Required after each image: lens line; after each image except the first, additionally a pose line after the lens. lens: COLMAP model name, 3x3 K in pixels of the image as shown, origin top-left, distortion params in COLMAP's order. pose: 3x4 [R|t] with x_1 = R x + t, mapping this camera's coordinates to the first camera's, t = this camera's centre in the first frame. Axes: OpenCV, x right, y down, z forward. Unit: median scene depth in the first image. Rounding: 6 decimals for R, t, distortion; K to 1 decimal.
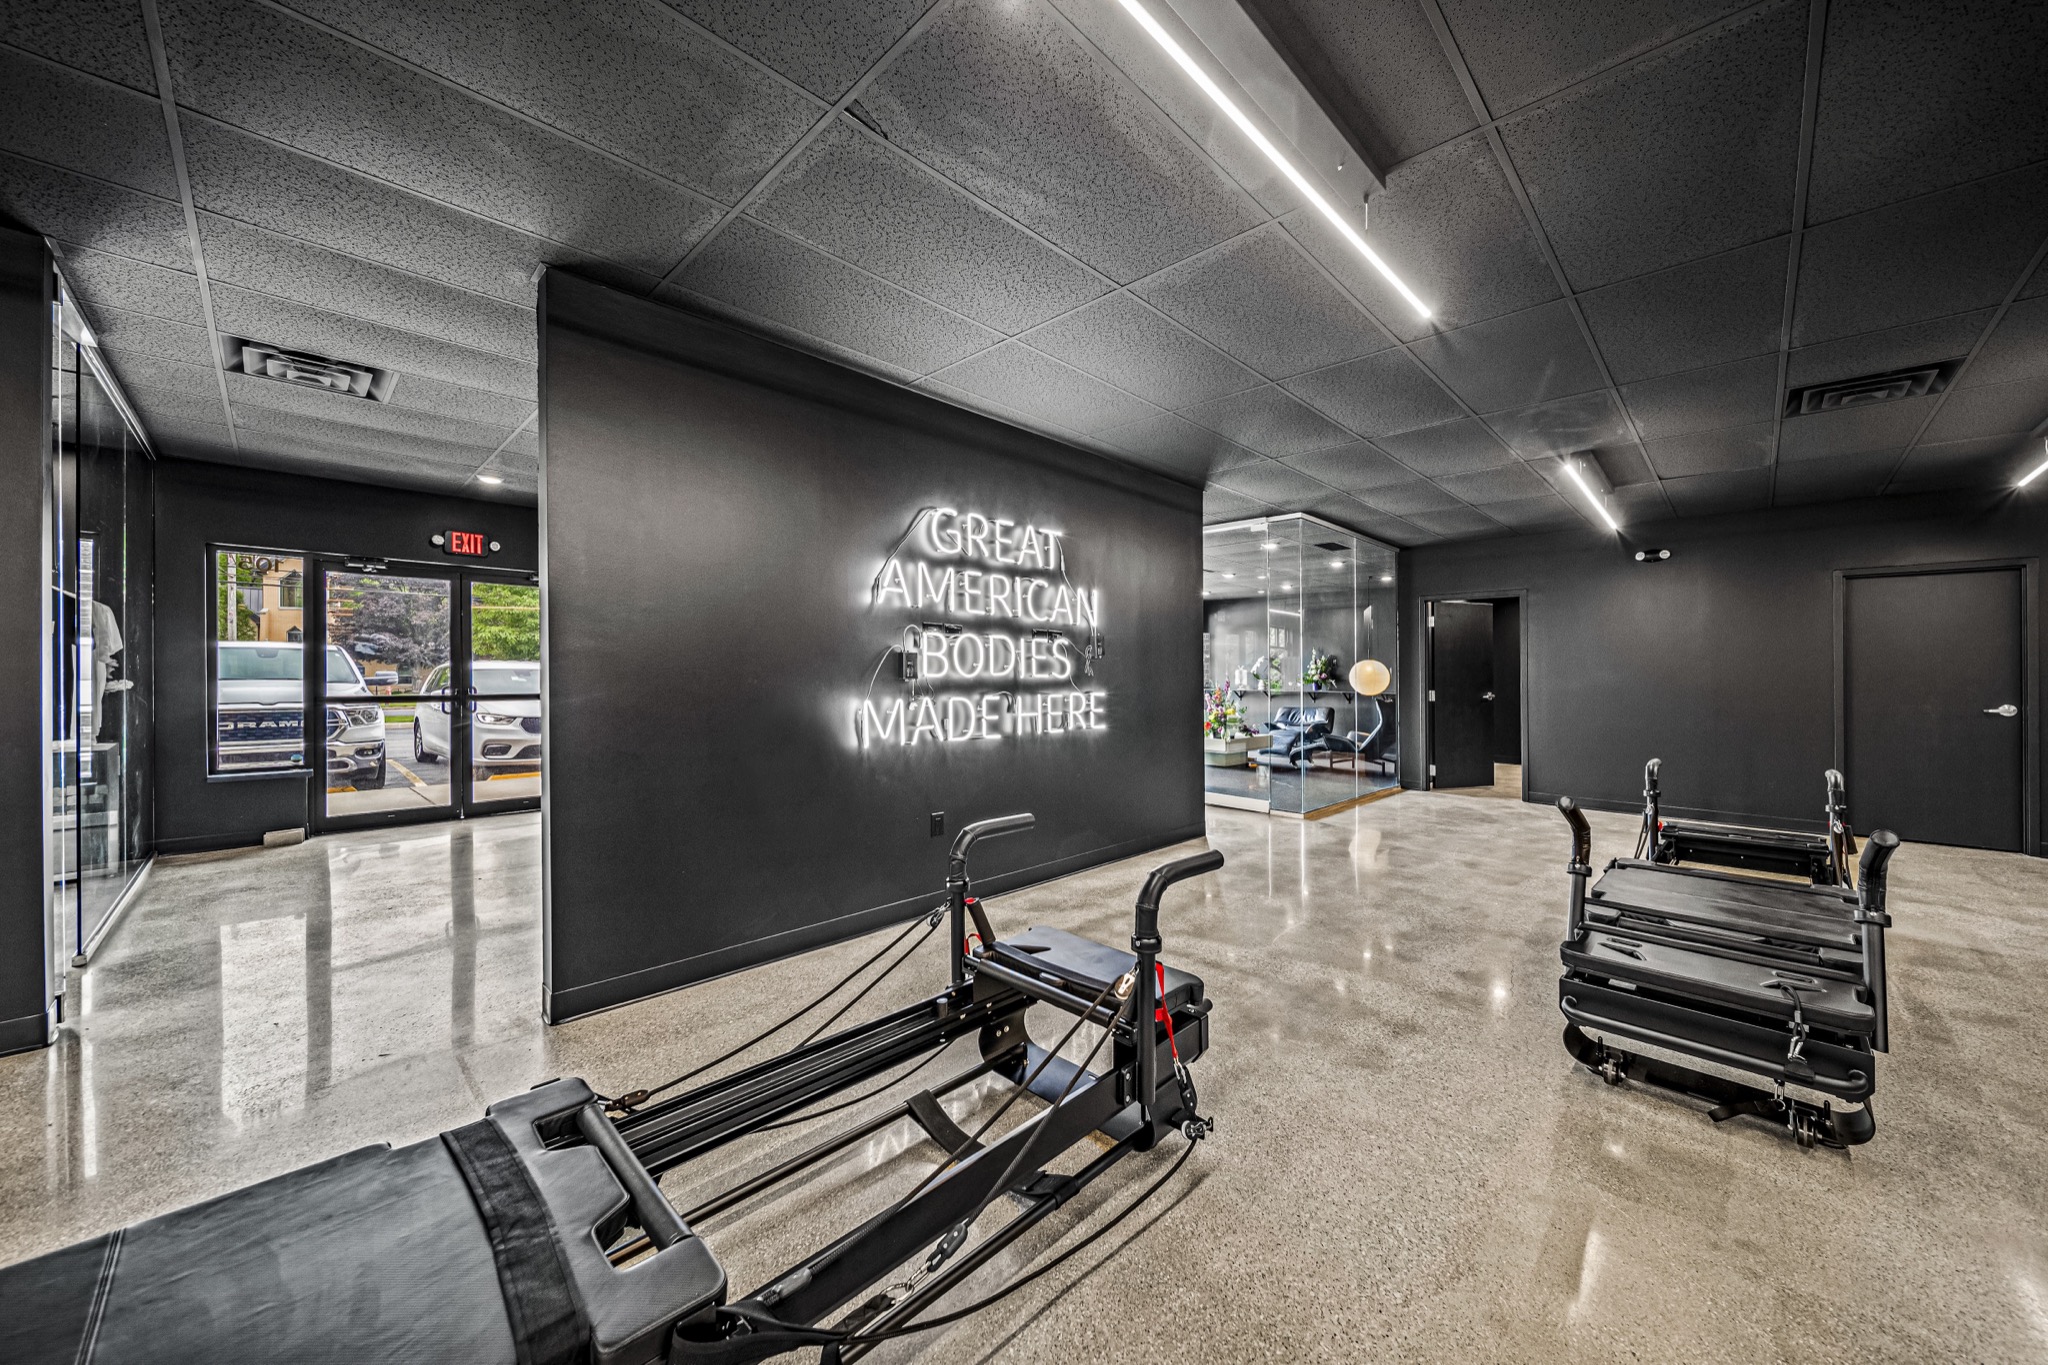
lens RADIAL K [[720.9, 0, 1029.7], [0, 720.9, 677.5], [0, 0, 1]] dist [-0.002719, -0.000036]
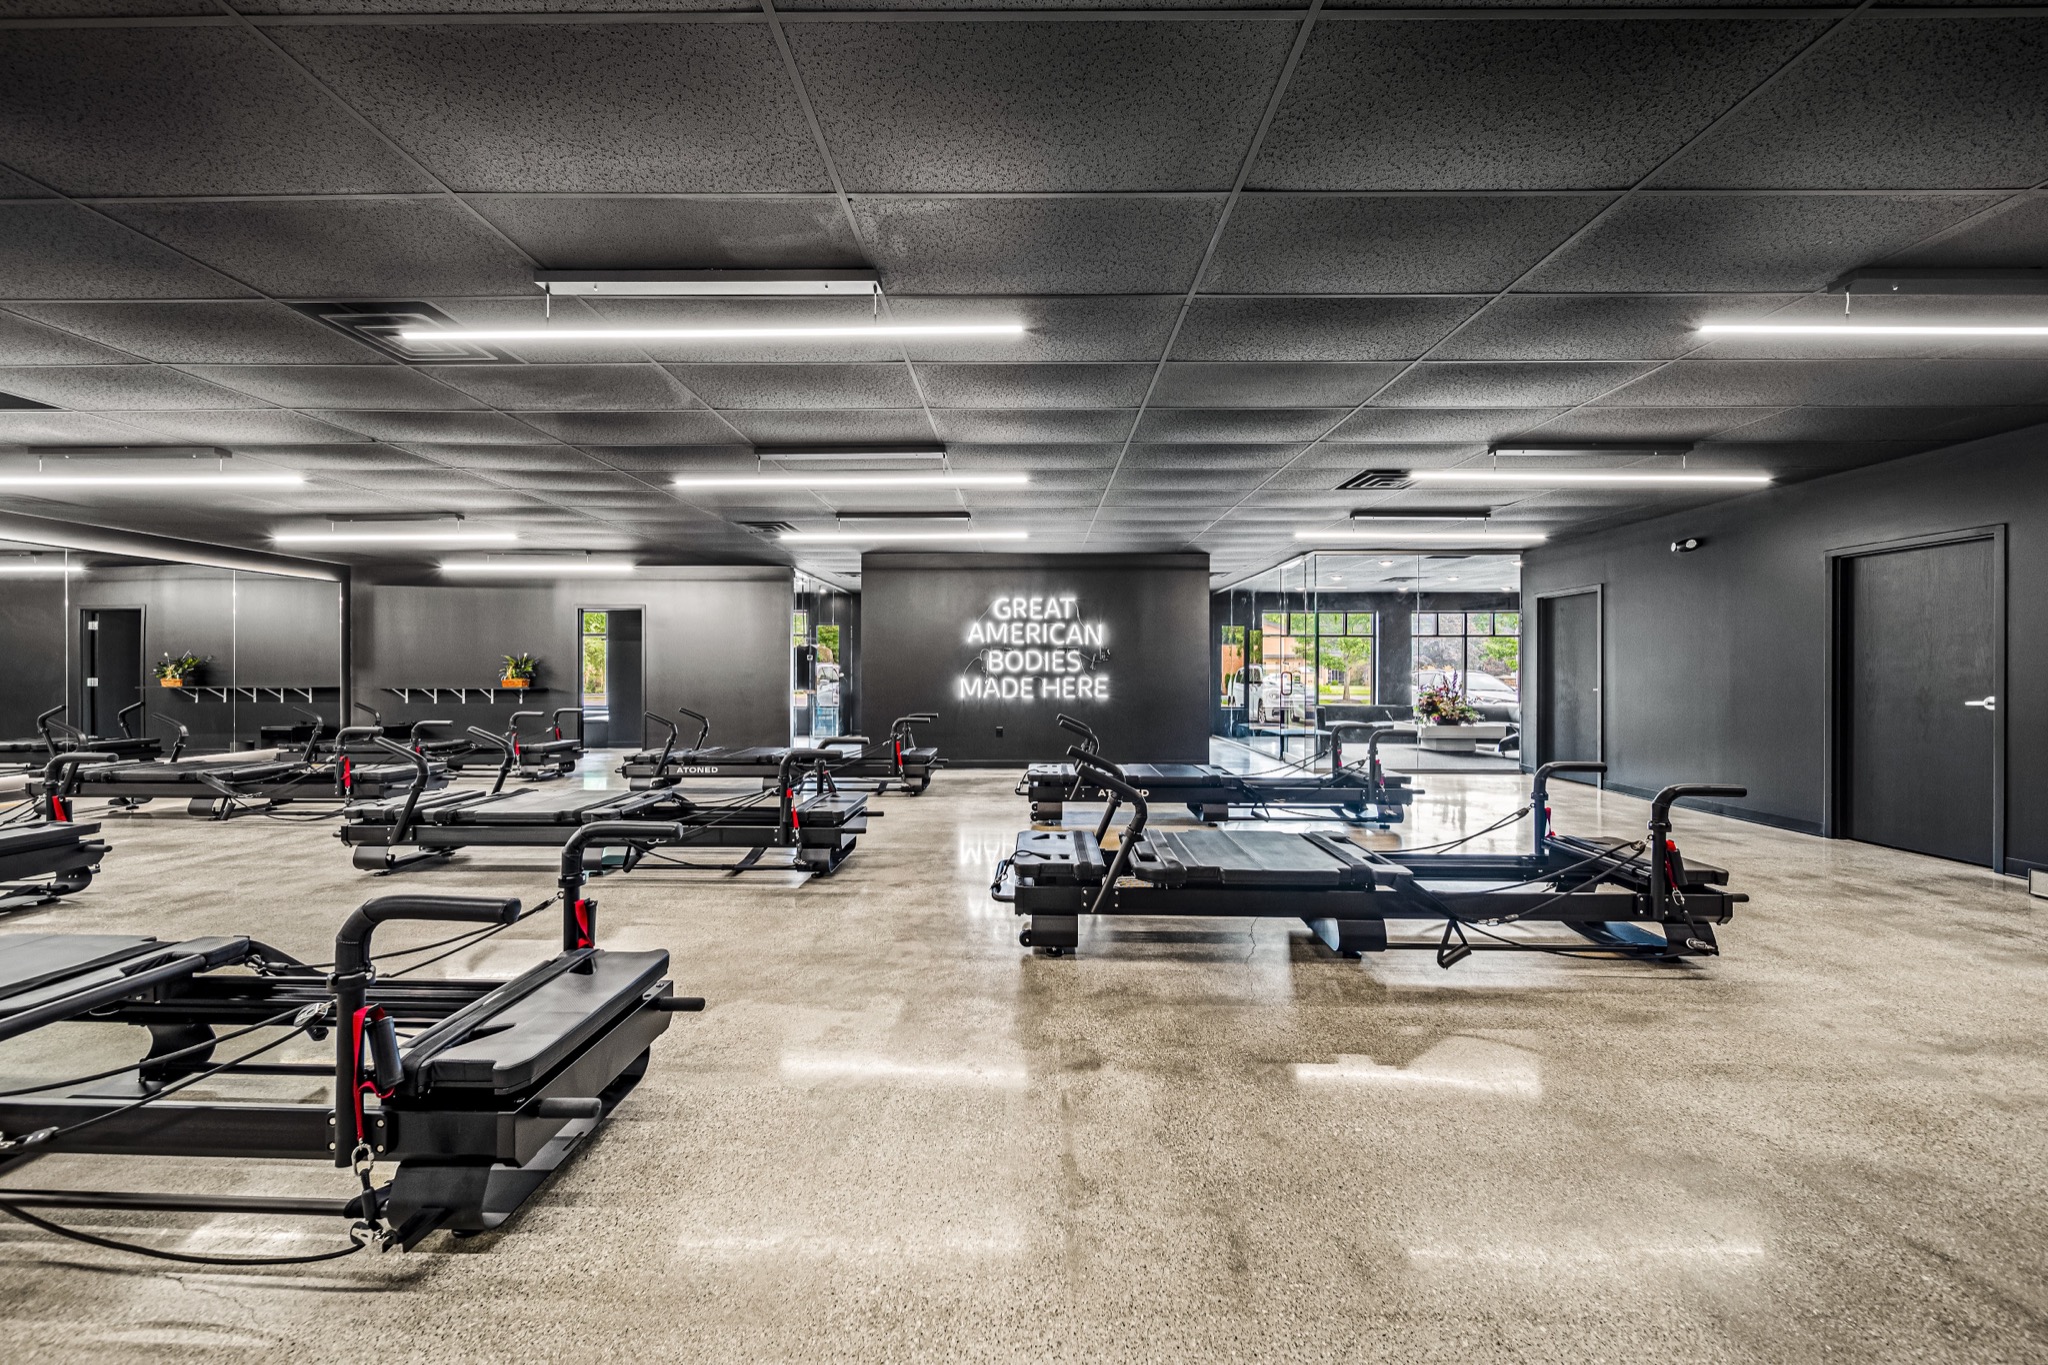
lens RADIAL K [[720.9, 0, 1031.8], [0, 720.9, 667.9], [0, 0, 1]] dist [-0.002719, -0.000036]
pose [[0.708345, -0.006652, -0.705835, 1.459607], [0.003217, 0.999976, -0.006196, 0.005854], [0.705859, 0.002118, 0.708350, -0.545869]]
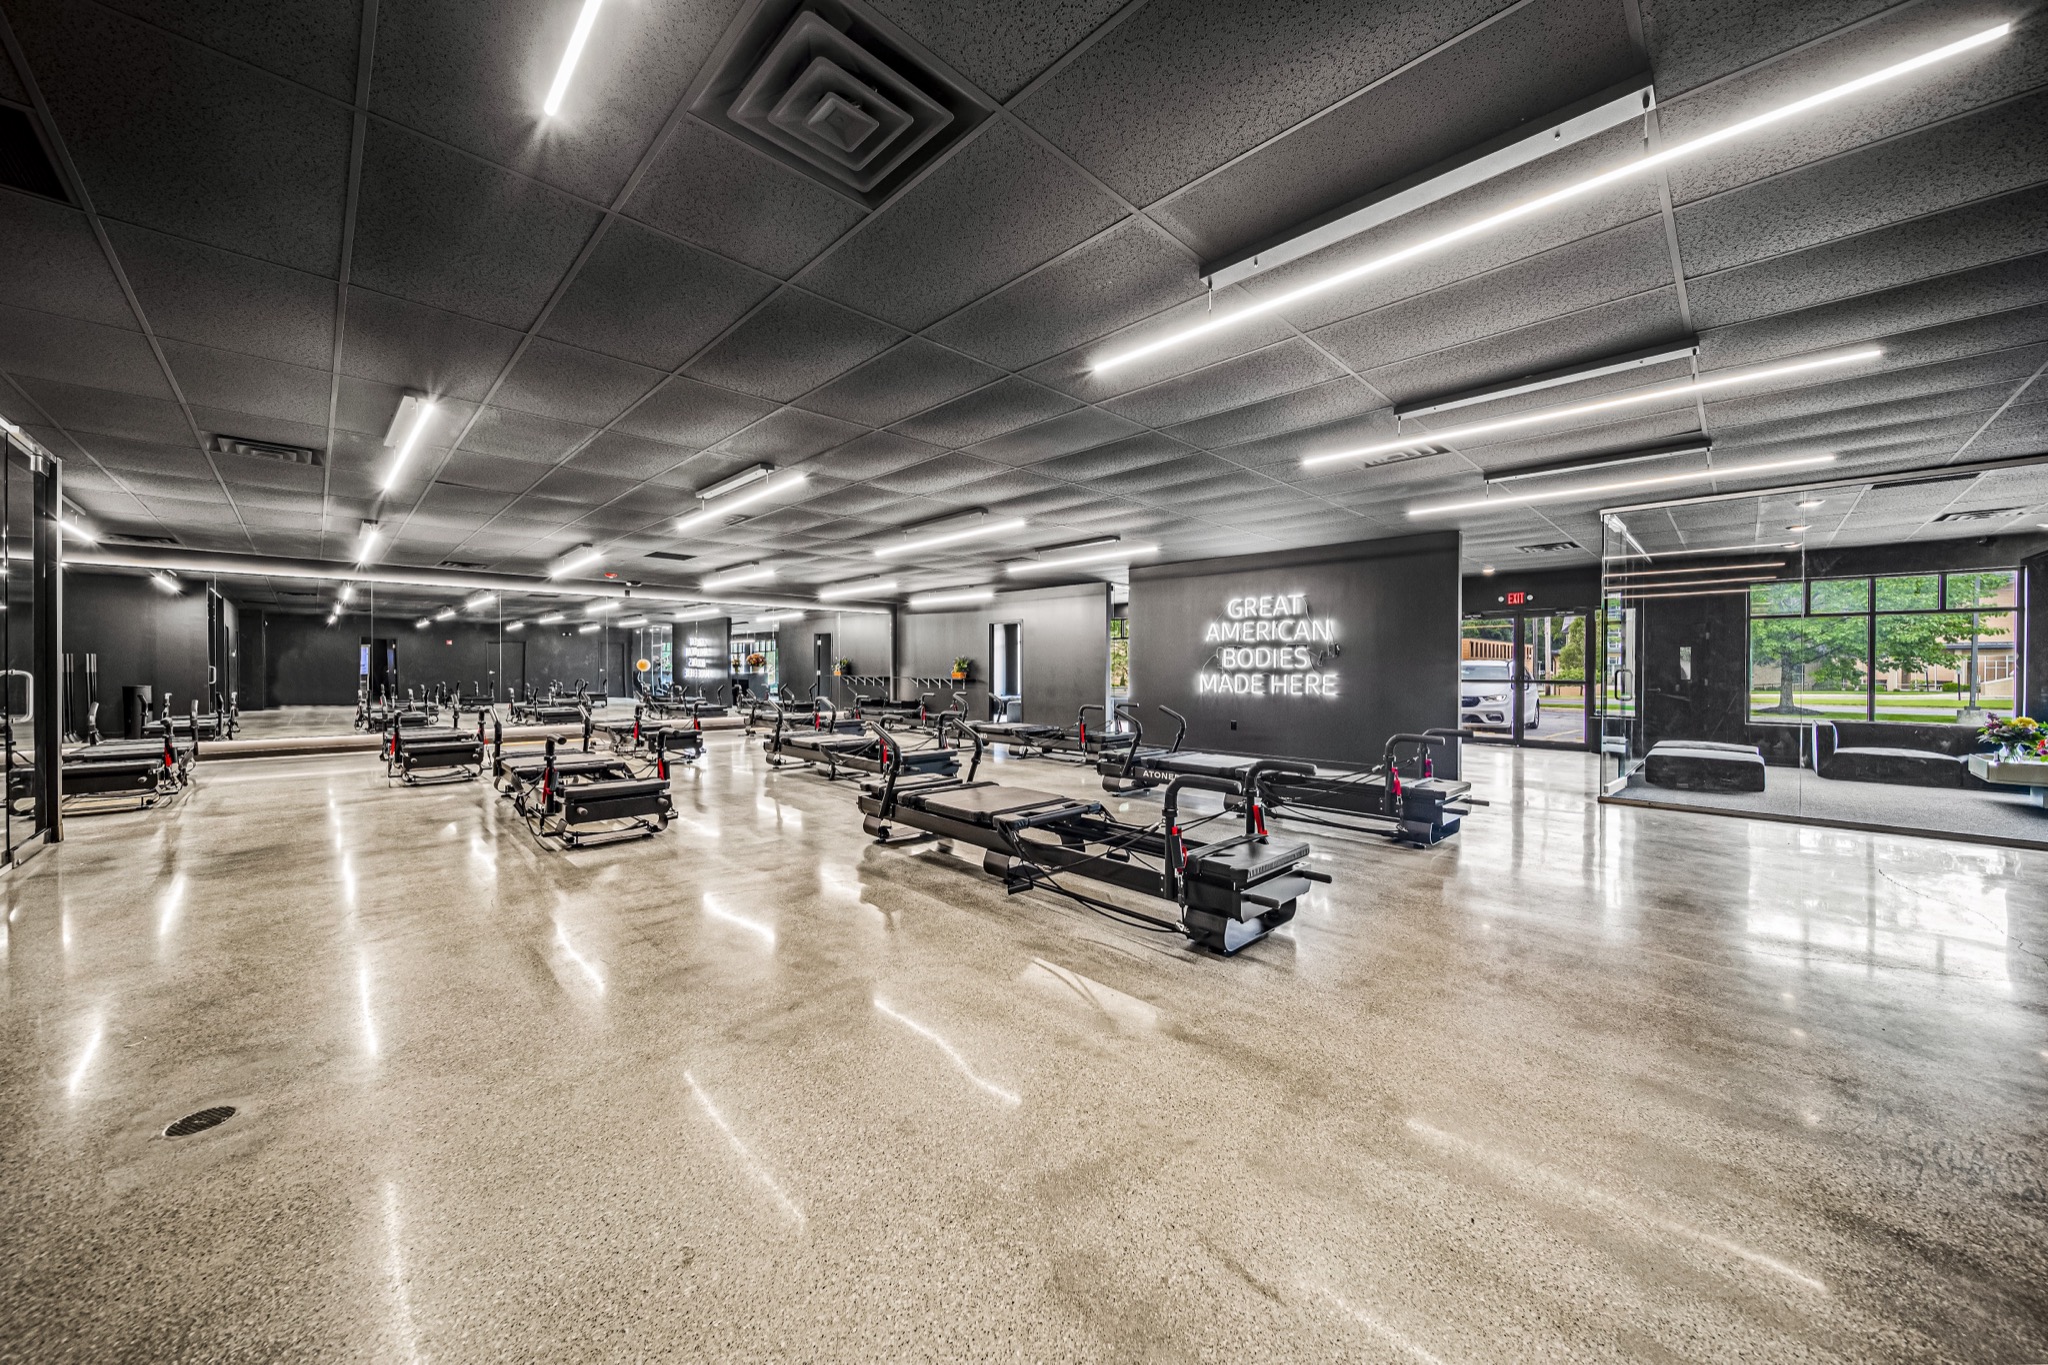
lens RADIAL K [[720.9, 0, 1016.2], [0, 720.9, 676.8], [0, 0, 1]] dist [-0.002719, -0.000036]
pose [[-0.004578, 0.008961, -0.999949, 2.144576], [-0.002078, 0.999958, 0.008971, 0.011653], [0.999987, 0.002119, -0.004559, 0.228940]]
